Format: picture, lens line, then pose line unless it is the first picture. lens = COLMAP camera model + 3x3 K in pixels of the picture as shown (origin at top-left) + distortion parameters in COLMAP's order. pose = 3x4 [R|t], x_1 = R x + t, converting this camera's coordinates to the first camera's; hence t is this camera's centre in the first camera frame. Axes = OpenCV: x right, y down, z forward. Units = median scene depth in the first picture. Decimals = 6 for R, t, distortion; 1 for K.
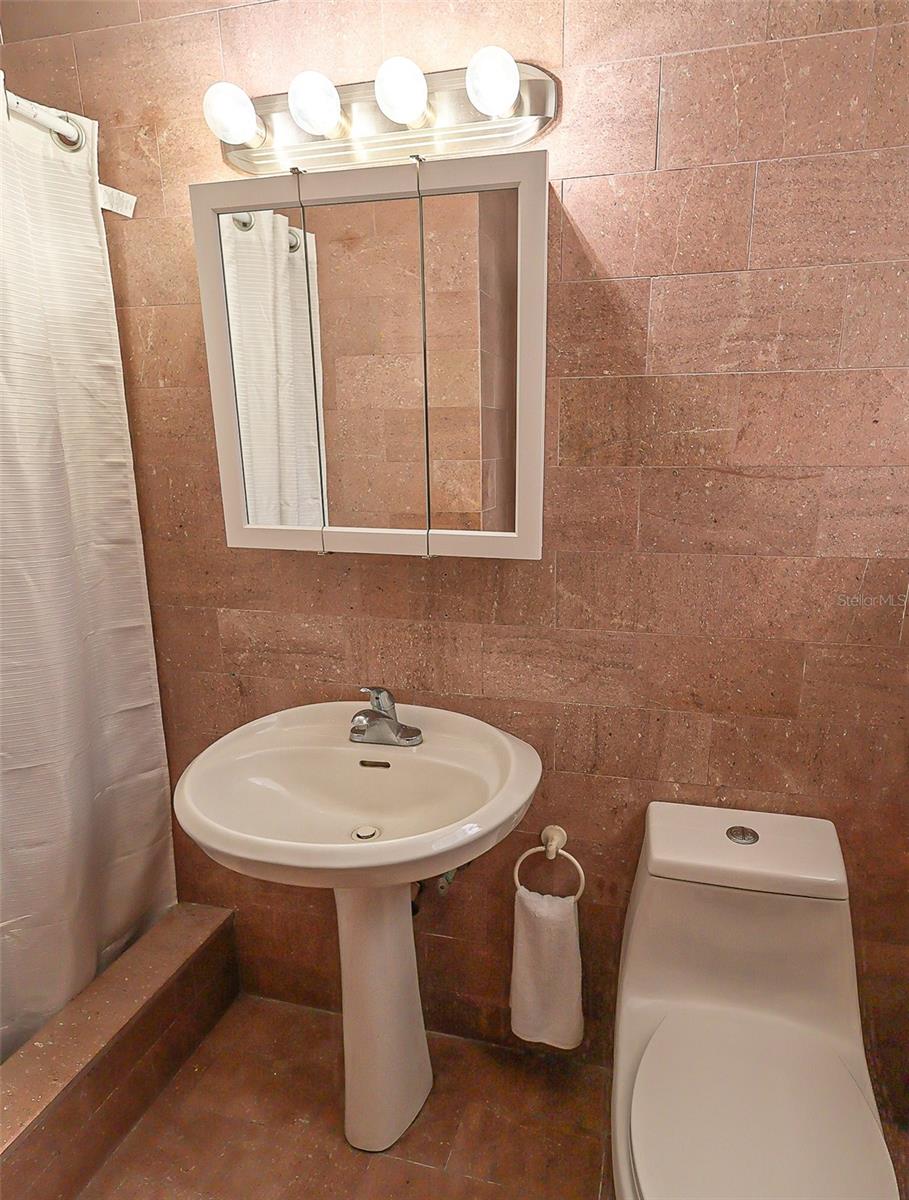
lens RADIAL K [[695.5, 0, 454.5], [0, 695.5, 600.0], [0, 0, 1]] dist [0.004573, 0.001484]
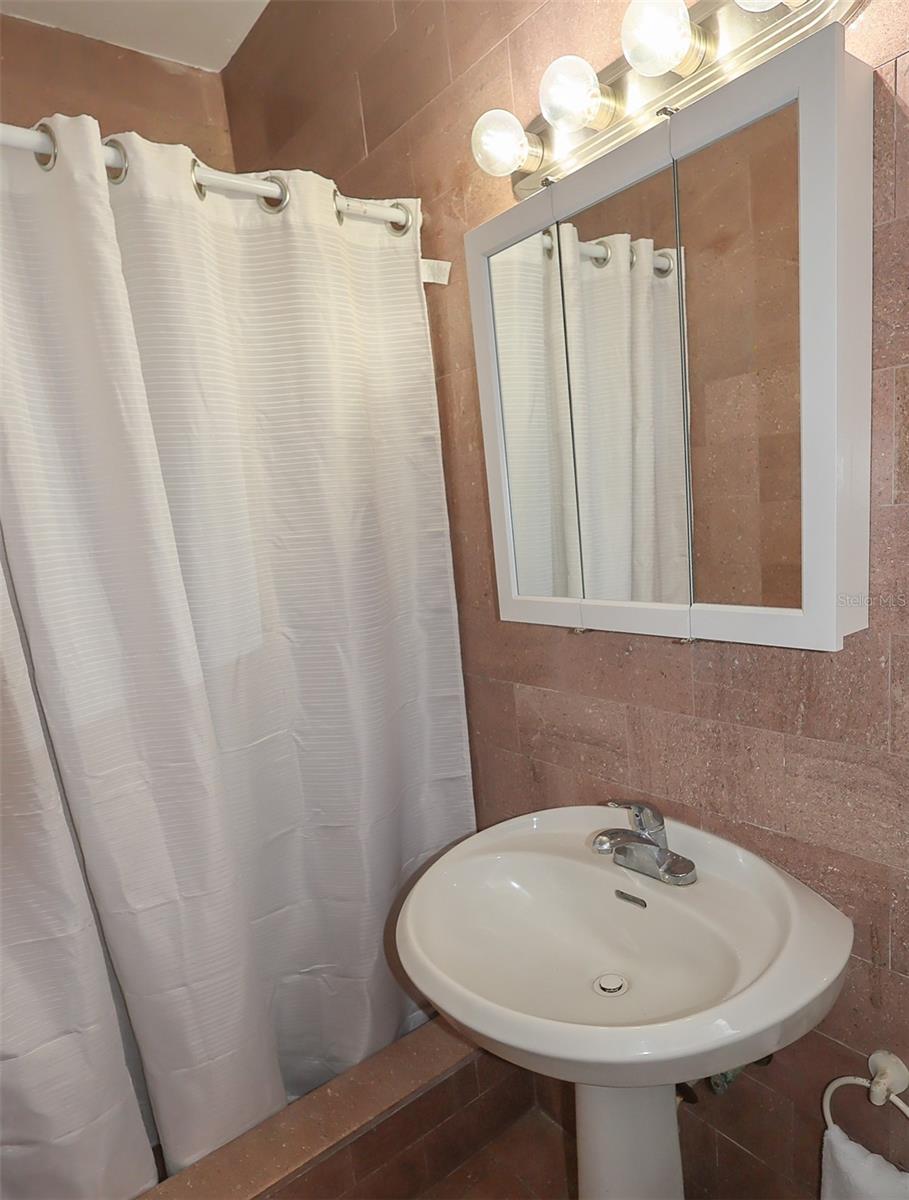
lens RADIAL K [[733.1, 0, 456.5], [0, 733.1, 646.4], [0, 0, 1]] dist [0.000150, 0.002900]
pose [[0.831136, 0.020746, -0.555682, 0.141776], [-0.024323, 0.999704, 0.000944, -0.037716], [0.555537, 0.012731, 0.831394, 0.155001]]
